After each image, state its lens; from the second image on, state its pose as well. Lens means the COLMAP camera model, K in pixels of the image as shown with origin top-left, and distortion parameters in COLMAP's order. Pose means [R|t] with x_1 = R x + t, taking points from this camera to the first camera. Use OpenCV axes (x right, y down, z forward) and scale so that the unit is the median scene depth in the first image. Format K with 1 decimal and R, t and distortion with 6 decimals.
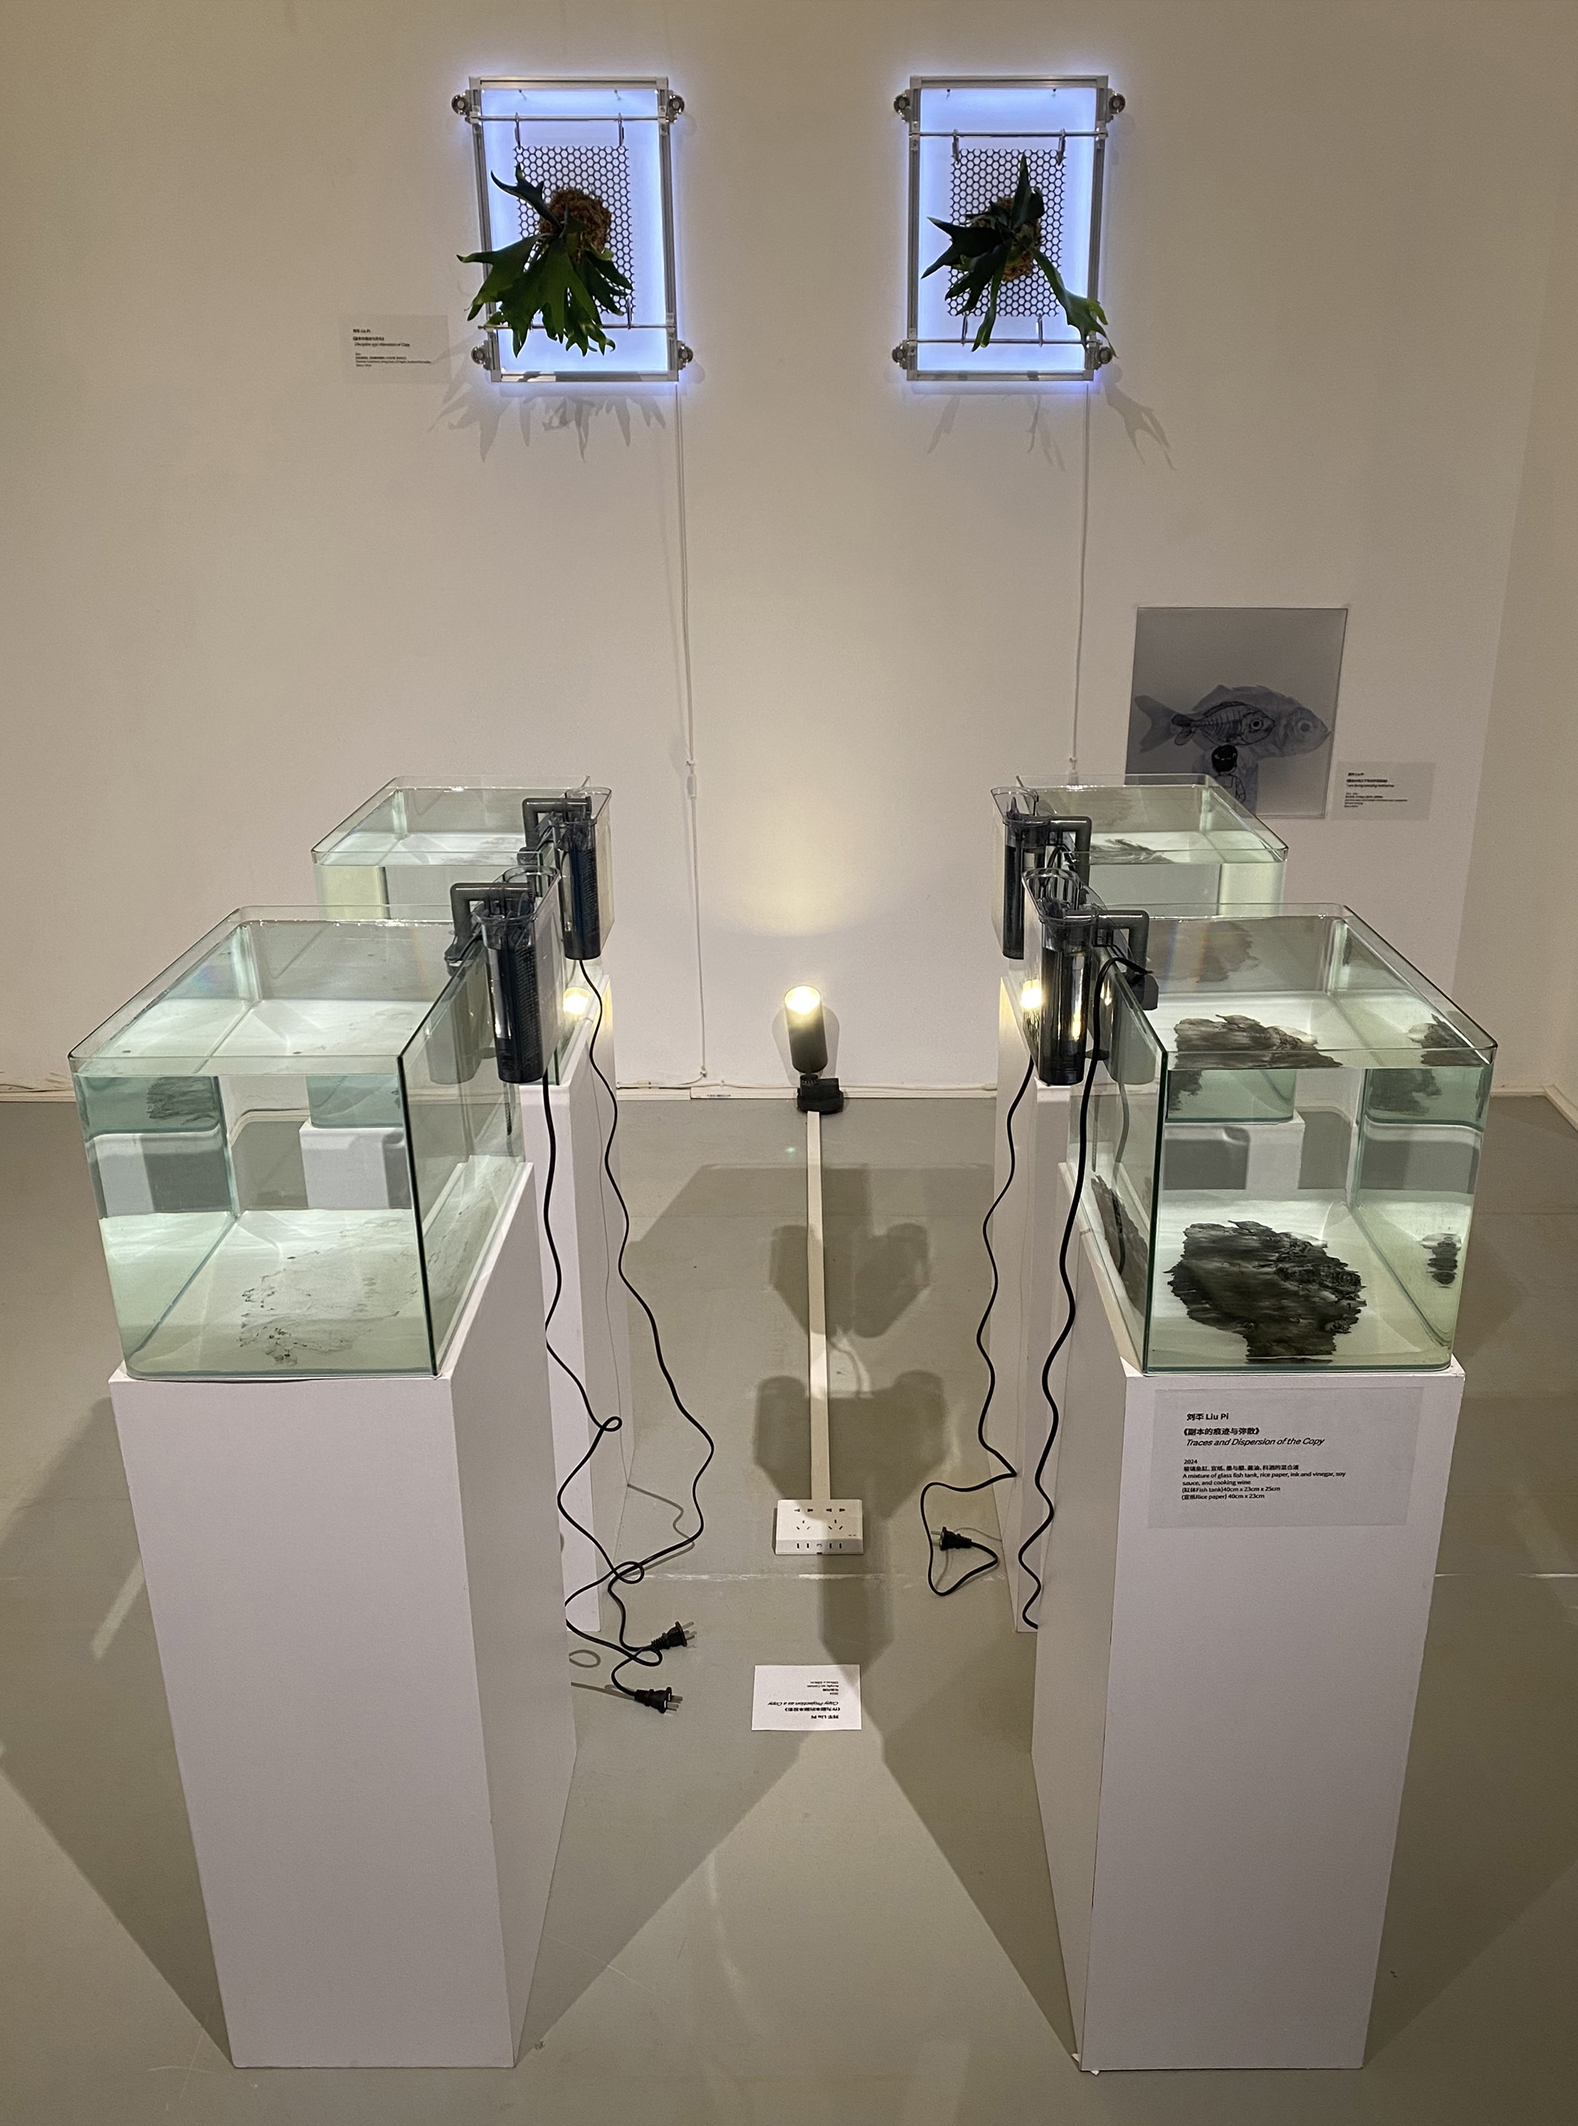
lens RADIAL K [[1780.2, 0, 842.1], [0, 1780.2, 1157.2], [0, 0, 1]] dist [0.039468, -0.027733]
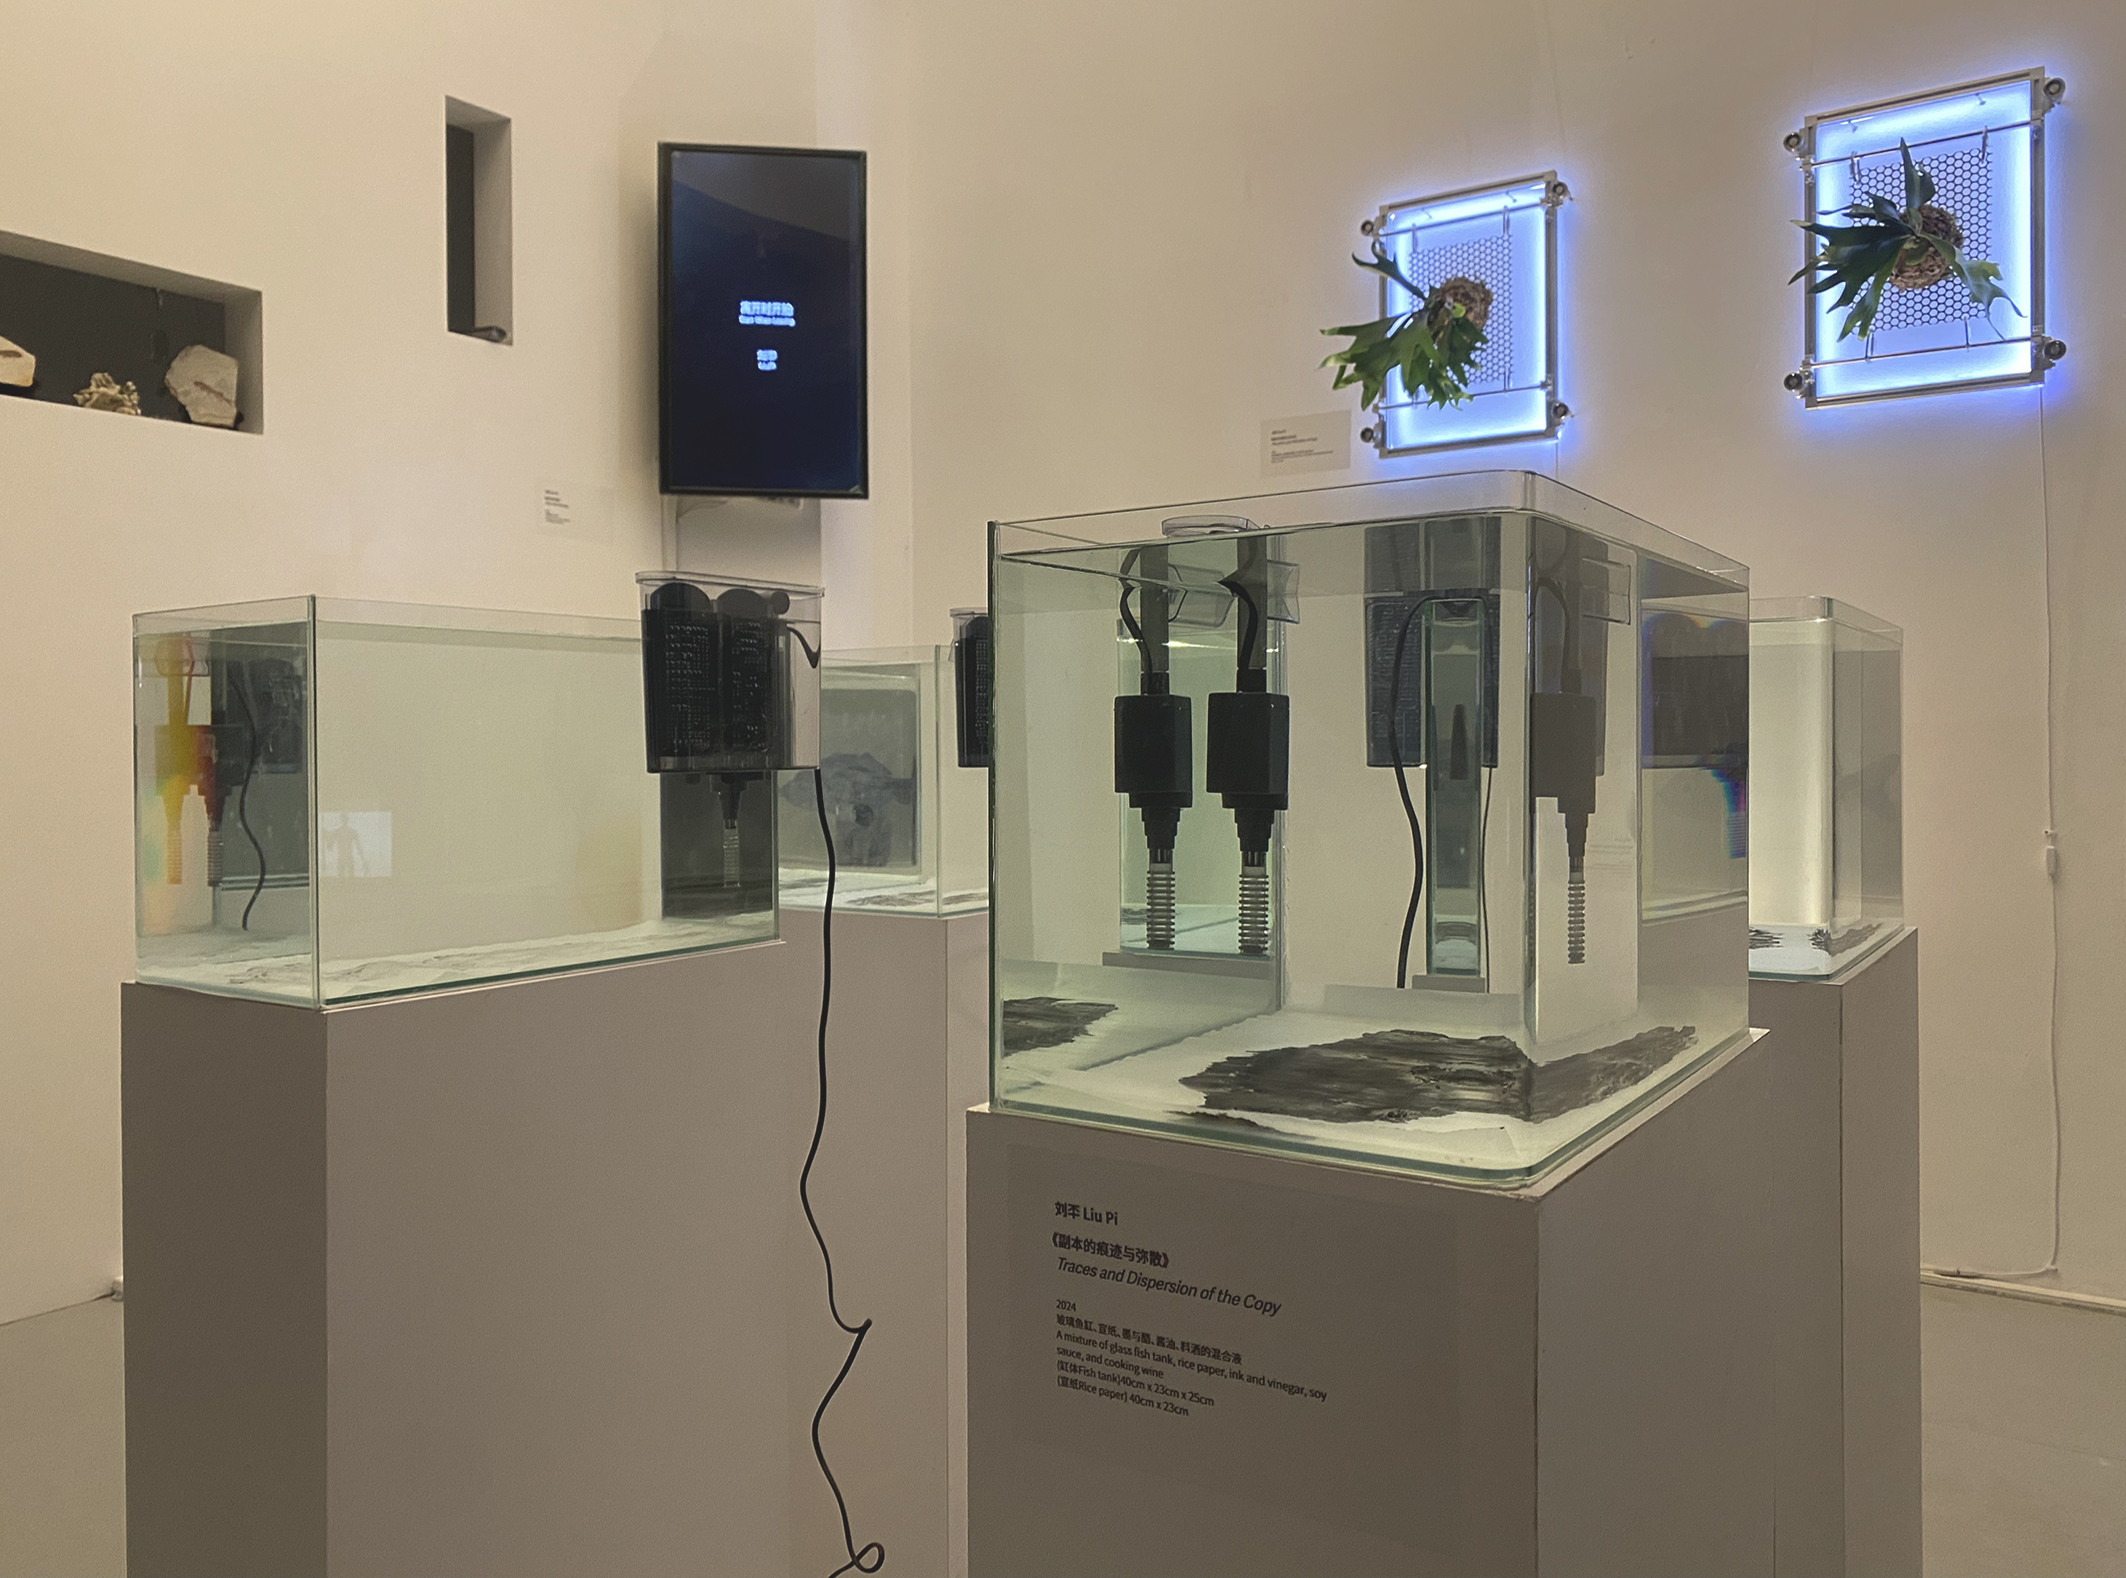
lens RADIAL K [[1650.2, 0, 1064.3], [0, 1650.2, 759.1], [0, 0, 1]] dist [0.051608, -0.036748]
pose [[0.833838, 0.007197, -0.551962, 0.197900], [-0.209655, 0.929118, -0.304607, 0.070925], [0.510646, 0.369714, 0.776243, 0.226442]]
